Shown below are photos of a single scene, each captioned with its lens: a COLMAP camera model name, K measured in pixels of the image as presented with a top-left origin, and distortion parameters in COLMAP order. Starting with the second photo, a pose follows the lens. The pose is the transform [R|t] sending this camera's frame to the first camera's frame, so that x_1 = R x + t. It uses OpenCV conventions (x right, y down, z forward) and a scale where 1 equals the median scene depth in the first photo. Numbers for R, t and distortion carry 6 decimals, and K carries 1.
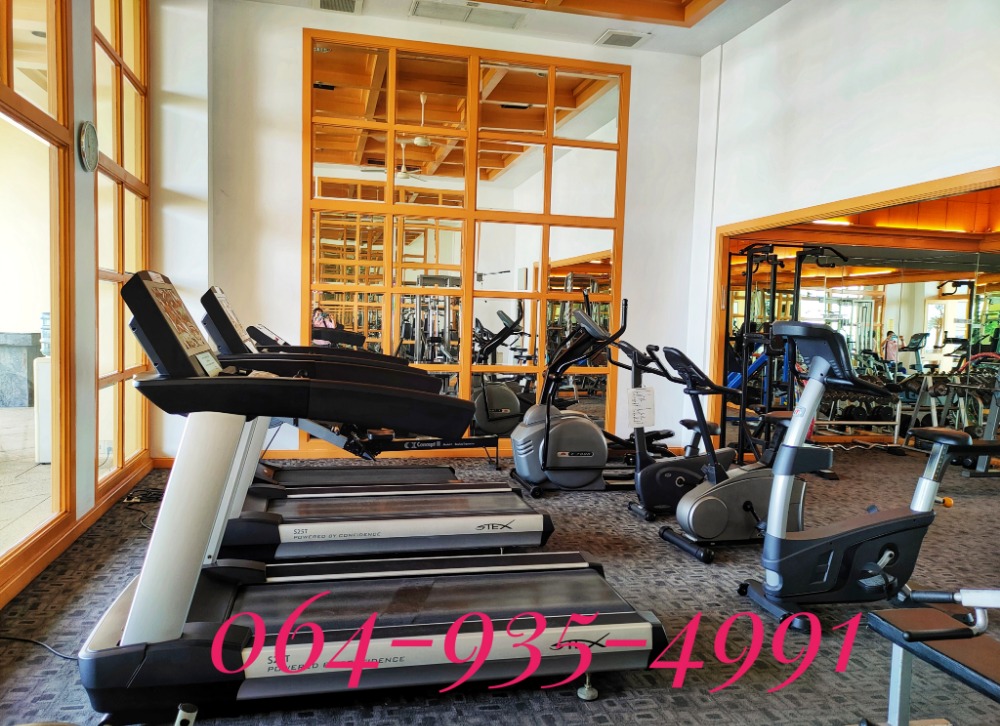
lens RADIAL K [[761.8, 0, 499.4], [0, 761.8, 374.1], [0, 0, 1]] dist [0.057354, -0.030021]
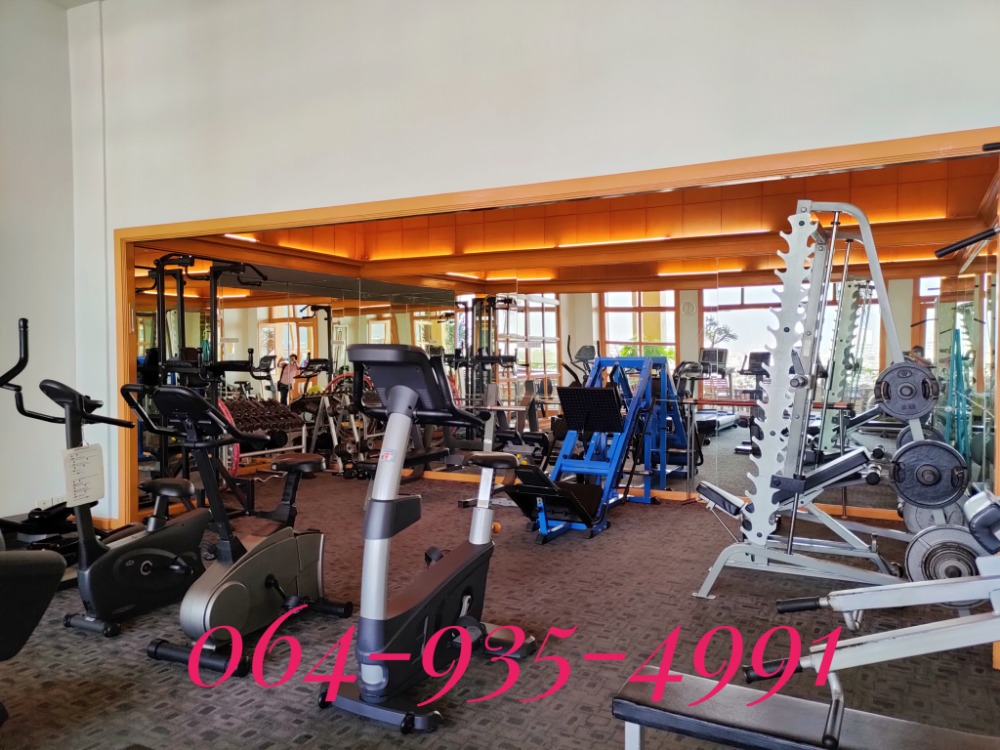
lens RADIAL K [[762.9, 0, 500.0], [0, 762.9, 375.0], [0, 0, 1]] dist [0.059090, -0.030068]
pose [[0.657862, -0.055326, 0.751103, -0.088057], [0.078567, 0.996898, 0.004617, -0.020244], [-0.749029, 0.055975, 0.660168, 0.253105]]
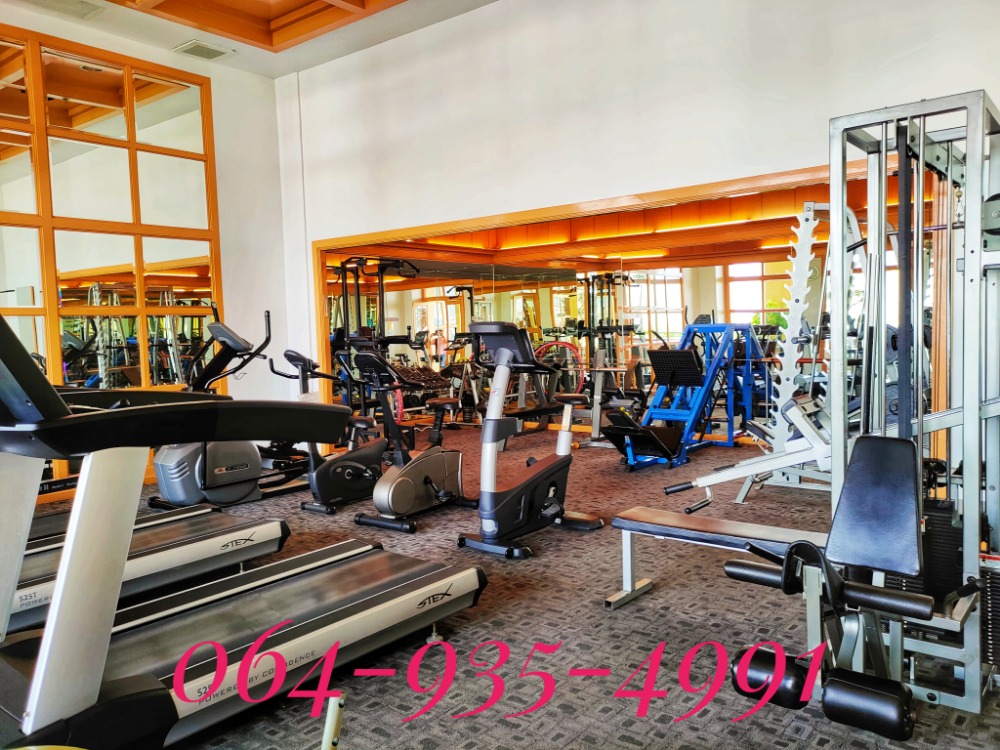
lens RADIAL K [[762.9, 0, 500.0], [0, 762.9, 375.0], [0, 0, 1]] dist [0.059090, -0.030068]
pose [[0.788172, -0.093808, 0.608263, -0.252920], [0.099652, 0.994726, 0.024282, -0.006376], [-0.607333, 0.041477, 0.793364, -0.011892]]
